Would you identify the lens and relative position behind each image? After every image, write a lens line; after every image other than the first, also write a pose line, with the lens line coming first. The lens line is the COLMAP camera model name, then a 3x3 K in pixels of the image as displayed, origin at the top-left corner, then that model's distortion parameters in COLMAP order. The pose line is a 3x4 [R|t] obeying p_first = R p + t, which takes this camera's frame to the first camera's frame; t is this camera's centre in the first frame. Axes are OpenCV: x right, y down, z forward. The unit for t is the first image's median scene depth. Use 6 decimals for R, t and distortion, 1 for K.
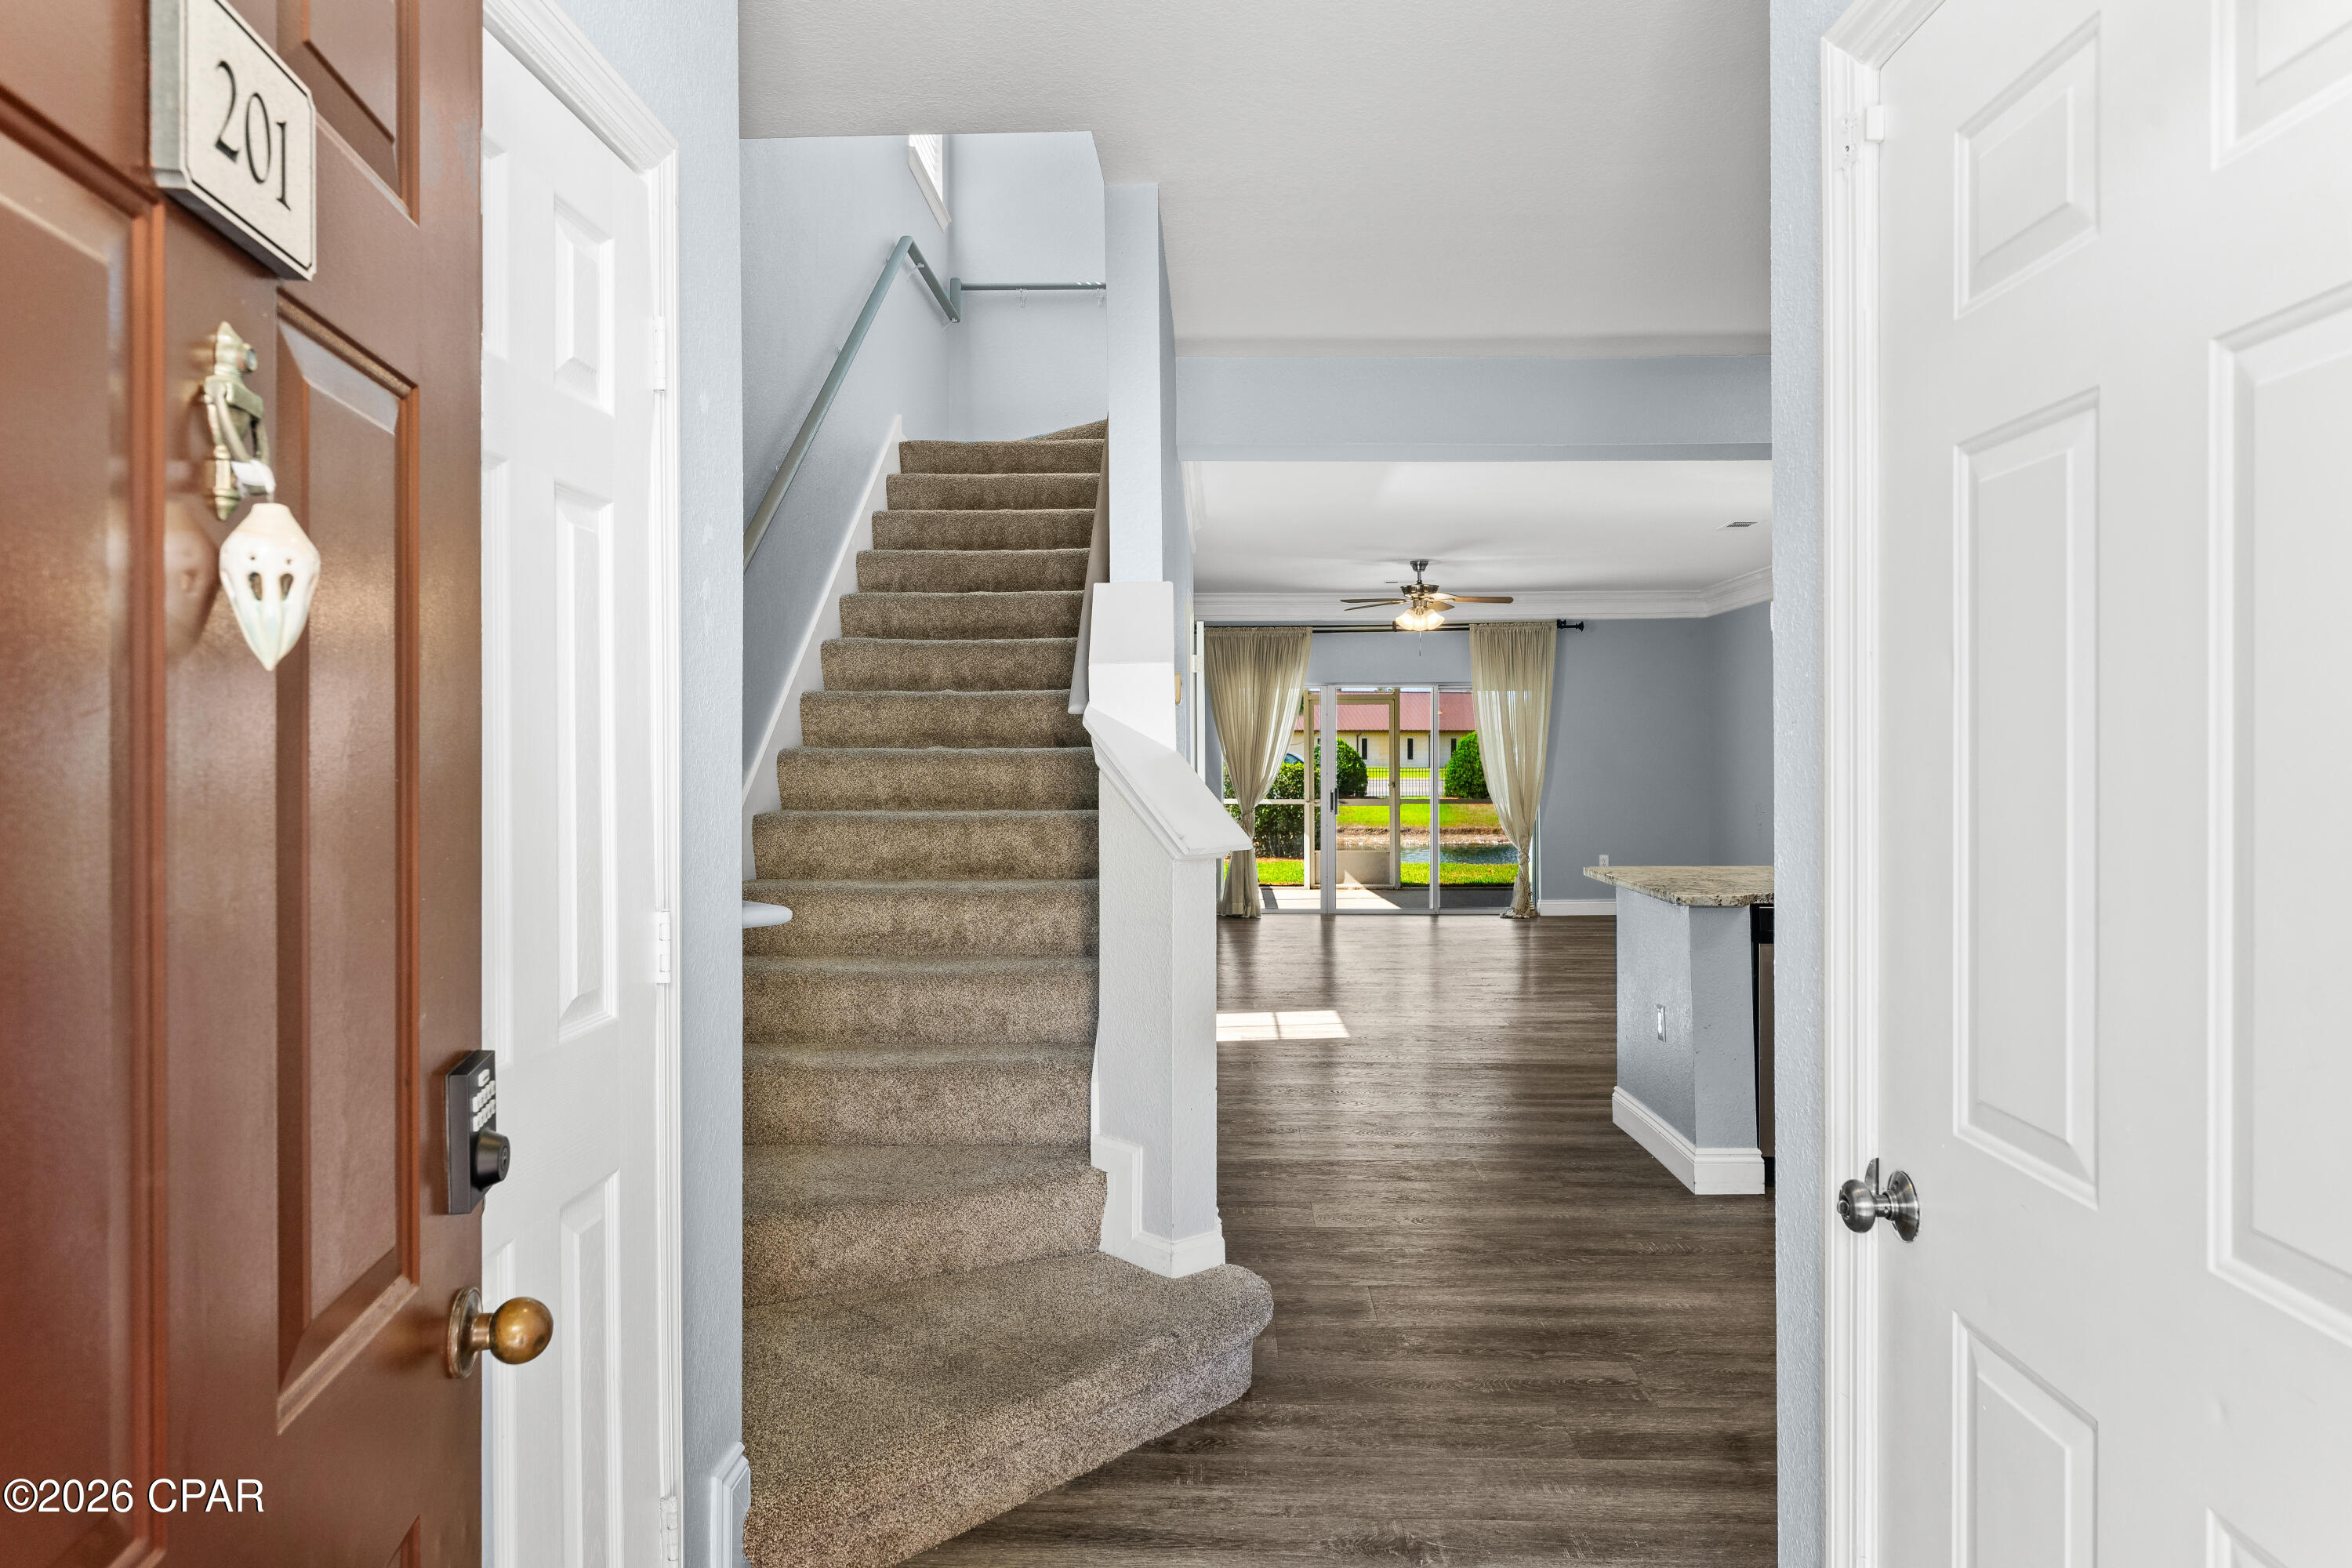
lens RADIAL K [[1449.4, 0, 1173.1], [0, 1449.4, 769.7], [0, 0, 1]] dist [0.000900, -0.000049]
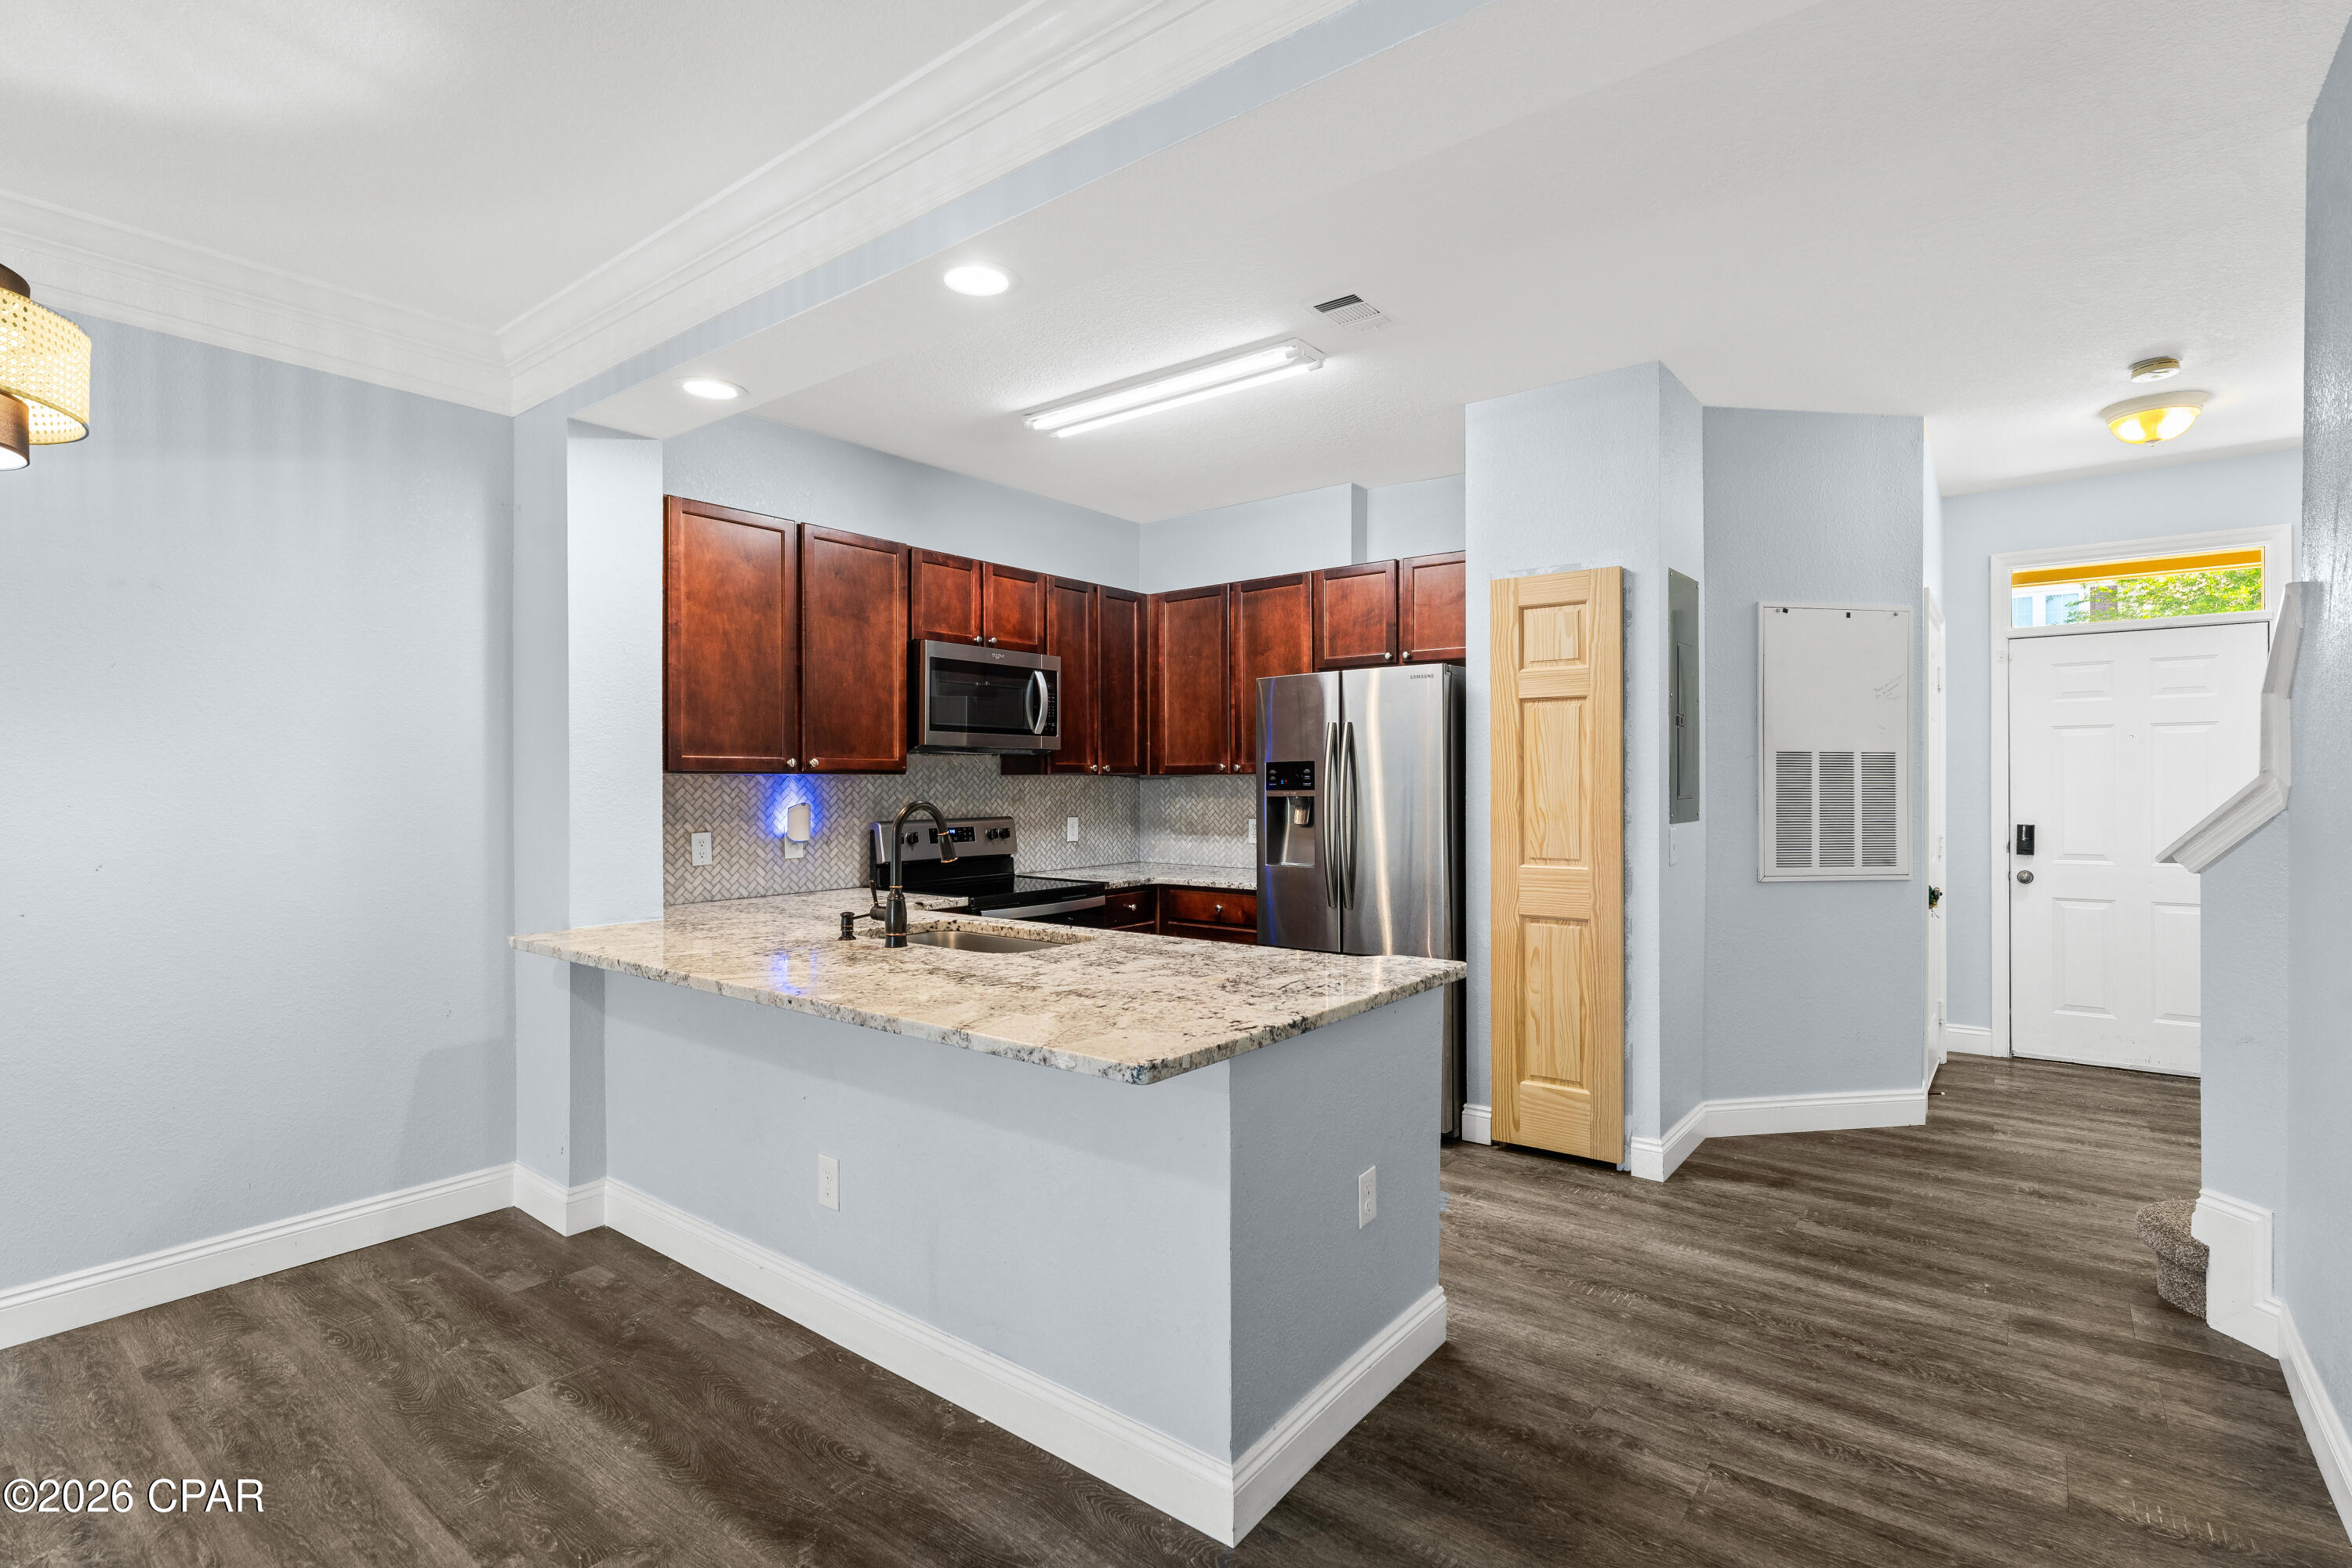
lens RADIAL K [[1108.8, 0, 1176.1], [0, 1108.8, 779.2], [0, 0, 1]] dist [-0.005423, -0.000618]
pose [[-0.806779, -0.002017, 0.590850, 0.162879], [0.008225, 0.999859, 0.014644, -0.031427], [-0.590796, 0.016674, -0.806648, 2.093796]]
